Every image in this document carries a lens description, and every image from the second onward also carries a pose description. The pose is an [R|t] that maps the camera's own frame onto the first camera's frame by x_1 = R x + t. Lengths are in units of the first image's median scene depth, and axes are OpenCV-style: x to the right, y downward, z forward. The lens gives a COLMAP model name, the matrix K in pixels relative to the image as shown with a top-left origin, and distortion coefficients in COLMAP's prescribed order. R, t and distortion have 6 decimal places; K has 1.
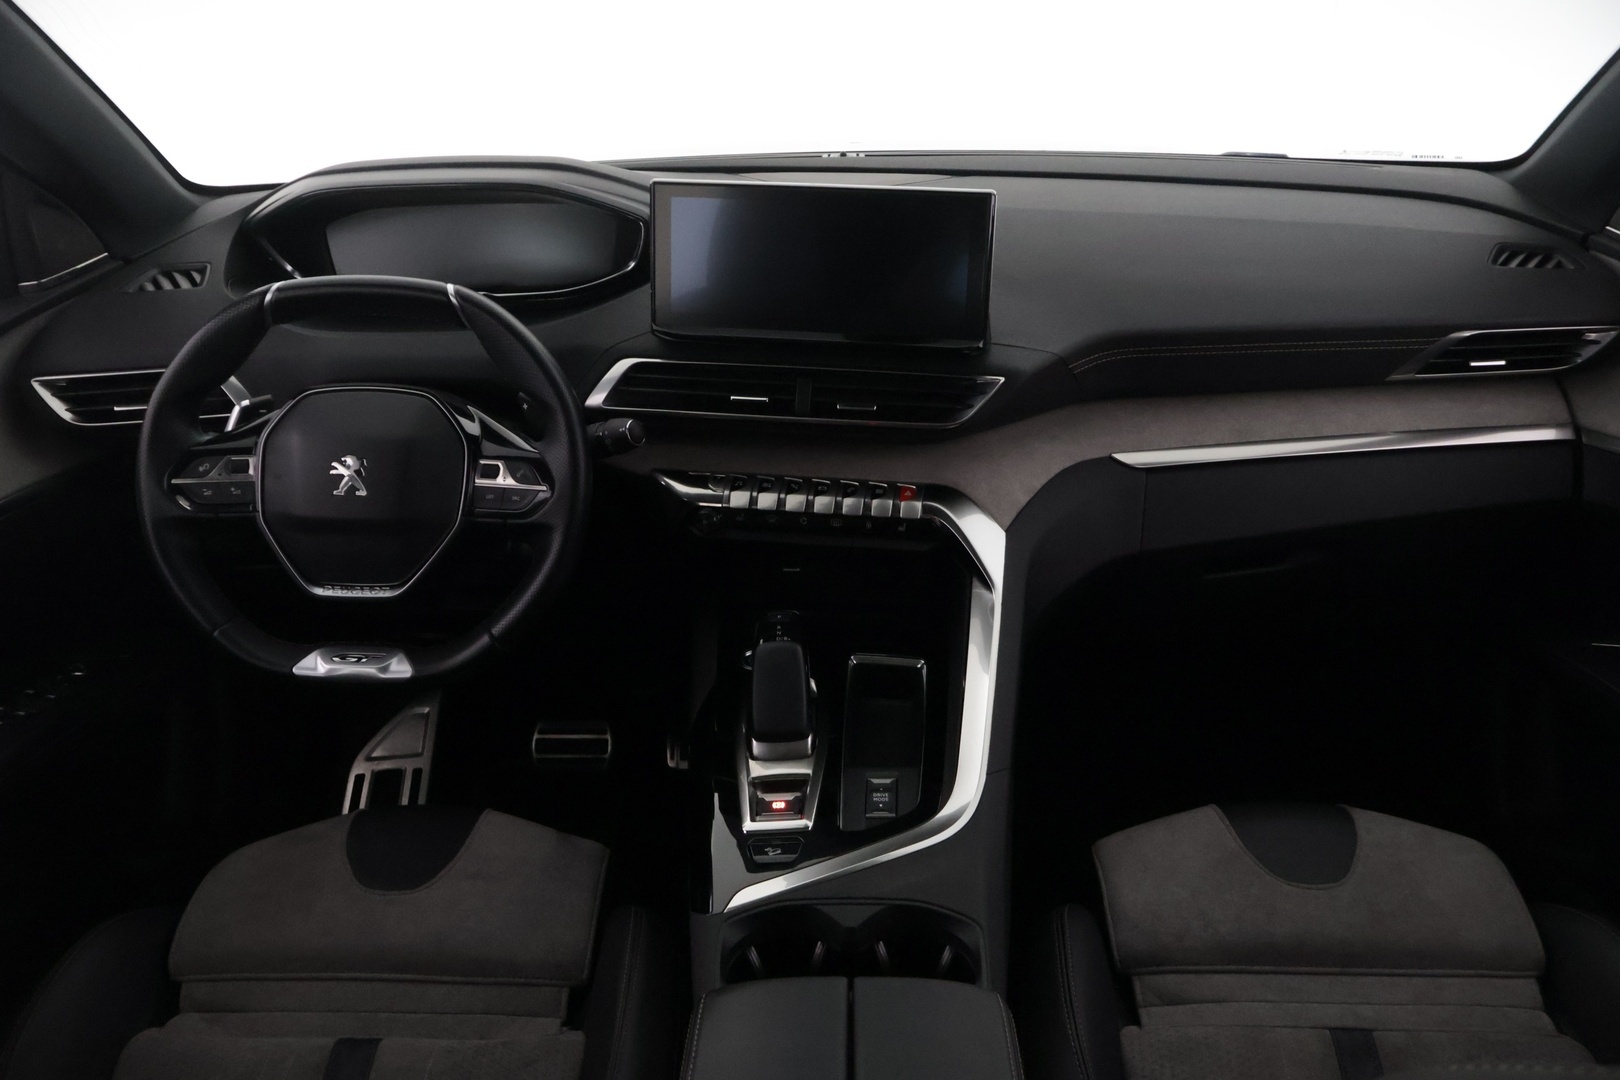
lens RADIAL K [[1337.6, 0, 806.0], [0, 1337.6, 563.1], [0, 0, 1]] dist [-0.036016, 0.033417]
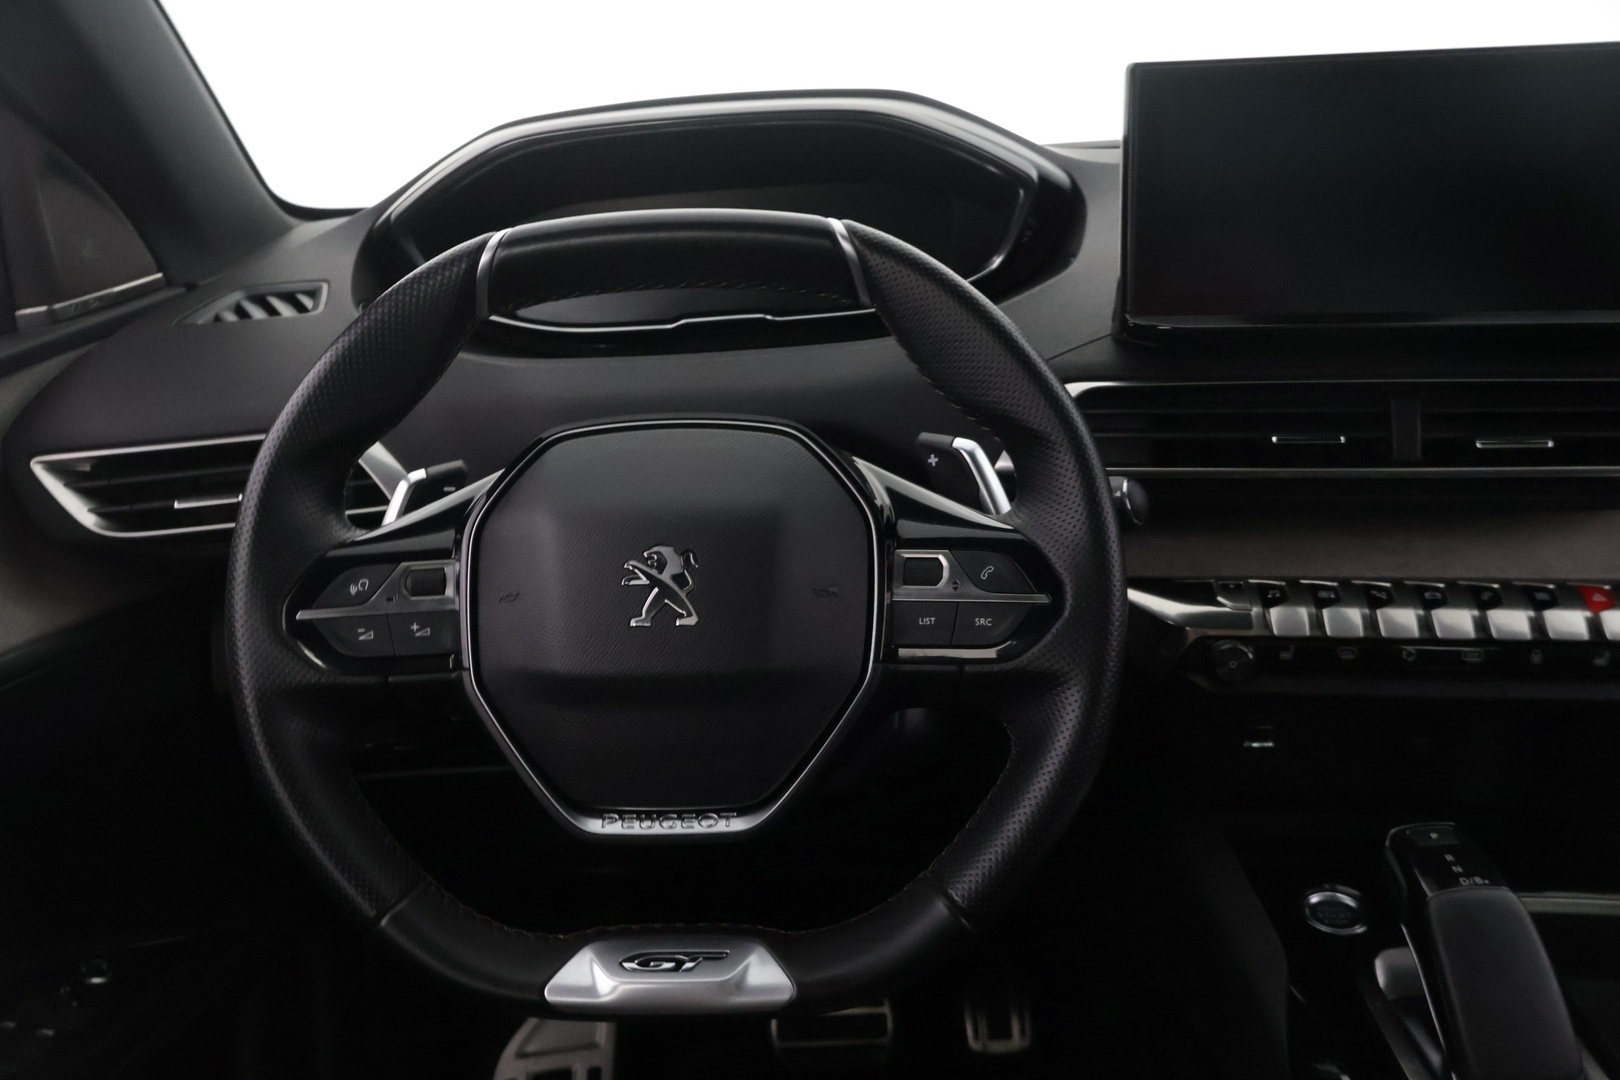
lens RADIAL K [[1337.6, 0, 806.0], [0, 1337.6, 563.1], [0, 0, 1]] dist [-0.036016, 0.033417]
pose [[0.999151, -0.040994, -0.004090, -0.278164], [0.040095, 0.990431, -0.132056, -0.006662], [0.009464, 0.131780, 0.991234, 0.493254]]
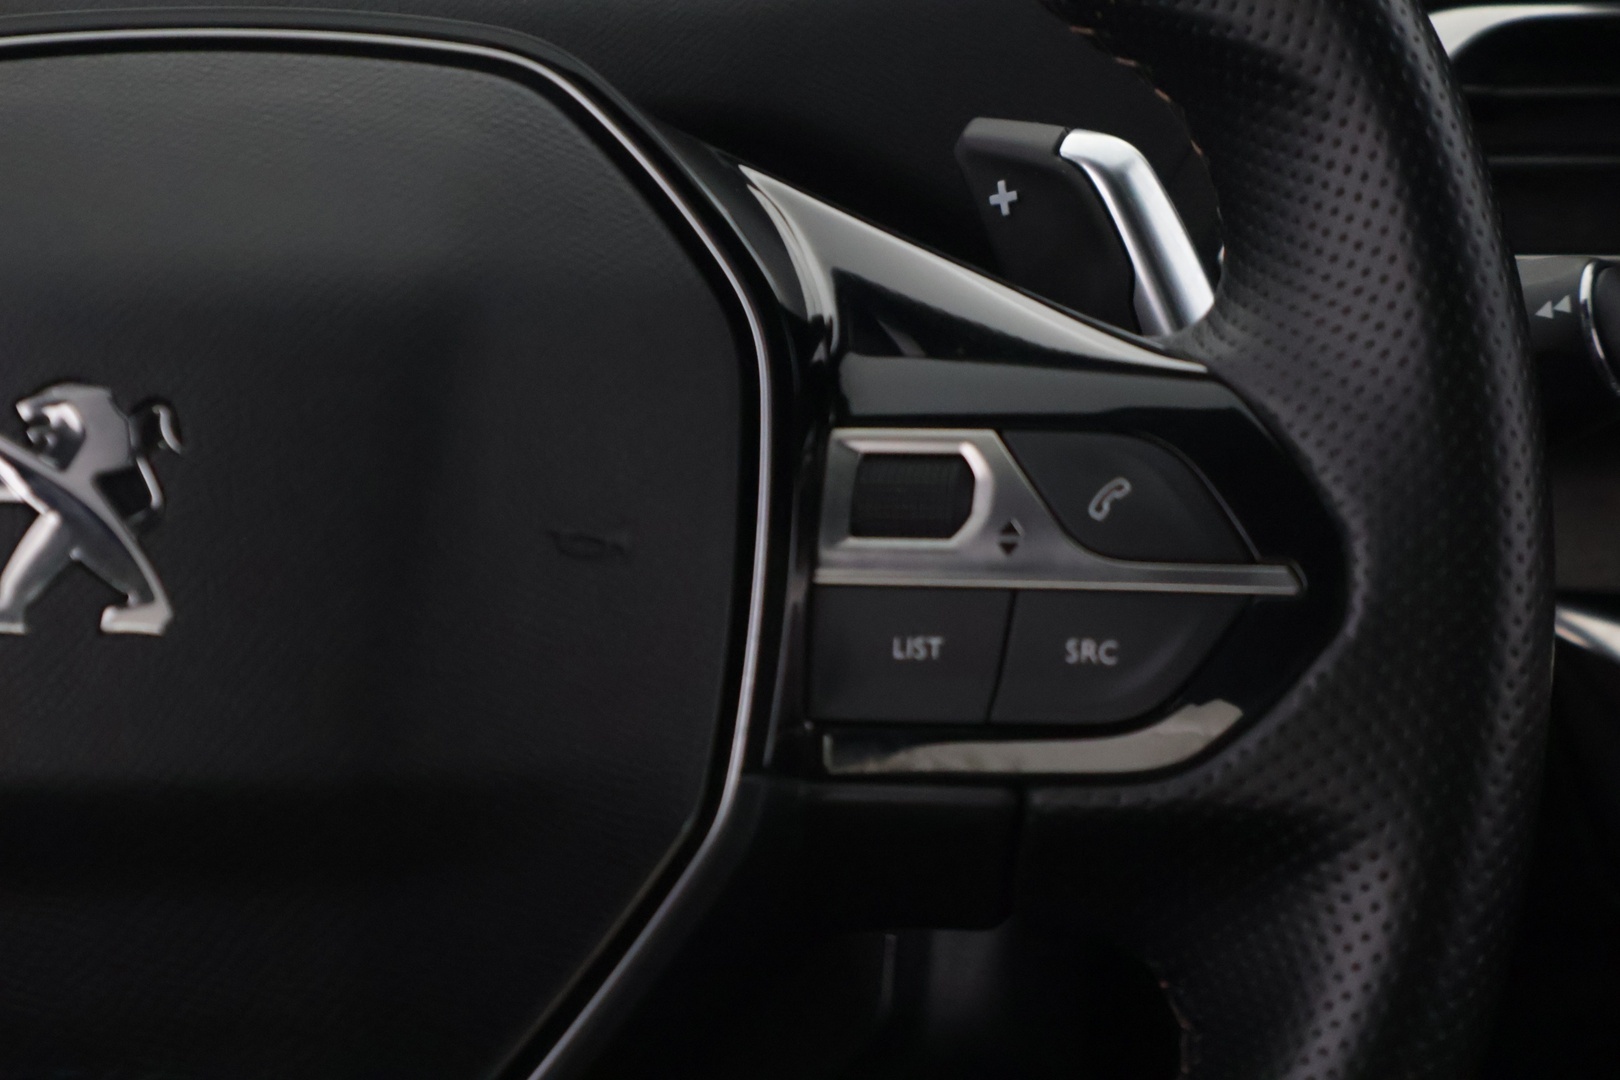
lens RADIAL K [[3009.1, 0, 810.0], [0, 3009.1, 540.0], [0, 0, 1]] dist [-0.008636, 0.071962]
pose [[0.997092, -0.022946, -0.072667, -0.221933], [0.009243, 0.982963, -0.183570, 0.003886], [0.075641, 0.182364, 0.980317, 0.637461]]
